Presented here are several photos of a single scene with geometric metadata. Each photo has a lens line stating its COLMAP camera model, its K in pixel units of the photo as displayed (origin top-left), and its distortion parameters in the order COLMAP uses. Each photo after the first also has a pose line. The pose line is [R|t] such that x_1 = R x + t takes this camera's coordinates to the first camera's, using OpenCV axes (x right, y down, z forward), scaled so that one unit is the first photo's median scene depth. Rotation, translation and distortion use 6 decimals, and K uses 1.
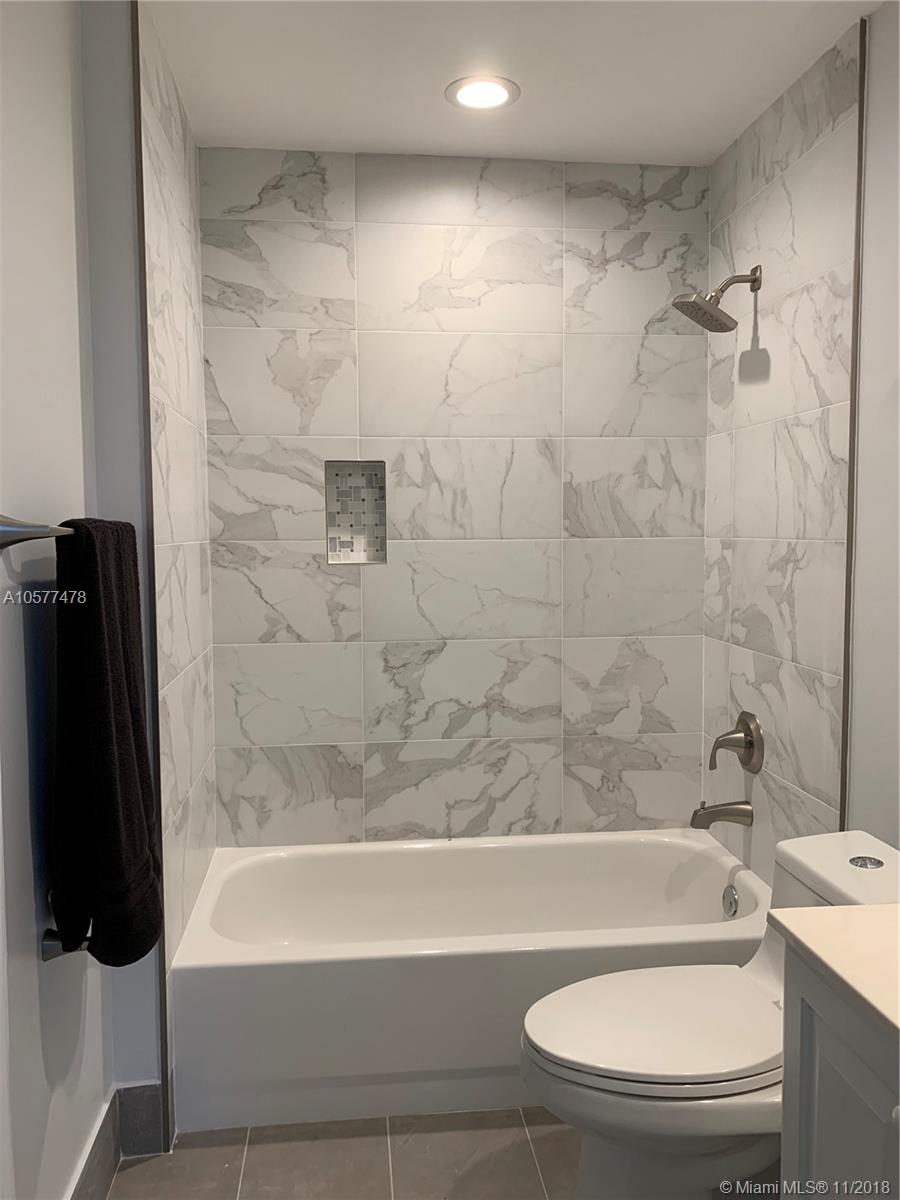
lens RADIAL K [[919.5, 0, 443.2], [0, 919.5, 595.0], [0, 0, 1]] dist [0.023544, -0.026633]
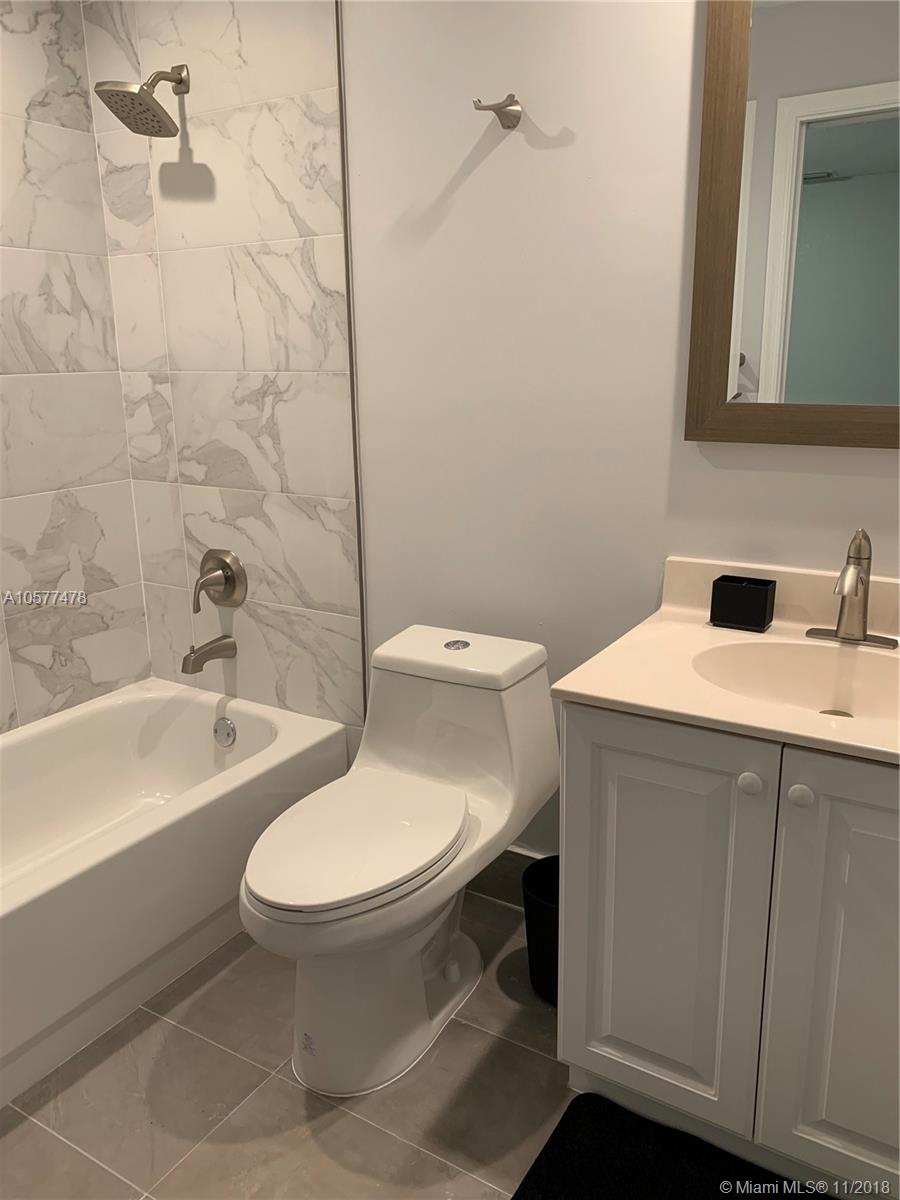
lens RADIAL K [[919.5, 0, 452.6], [0, 919.5, 596.6], [0, 0, 1]] dist [0.023544, -0.026633]
pose [[0.609837, -0.206716, 0.765093, -0.284046], [0.067863, 0.975459, 0.209462, -0.015259], [-0.789616, -0.075817, 0.608900, 0.177834]]
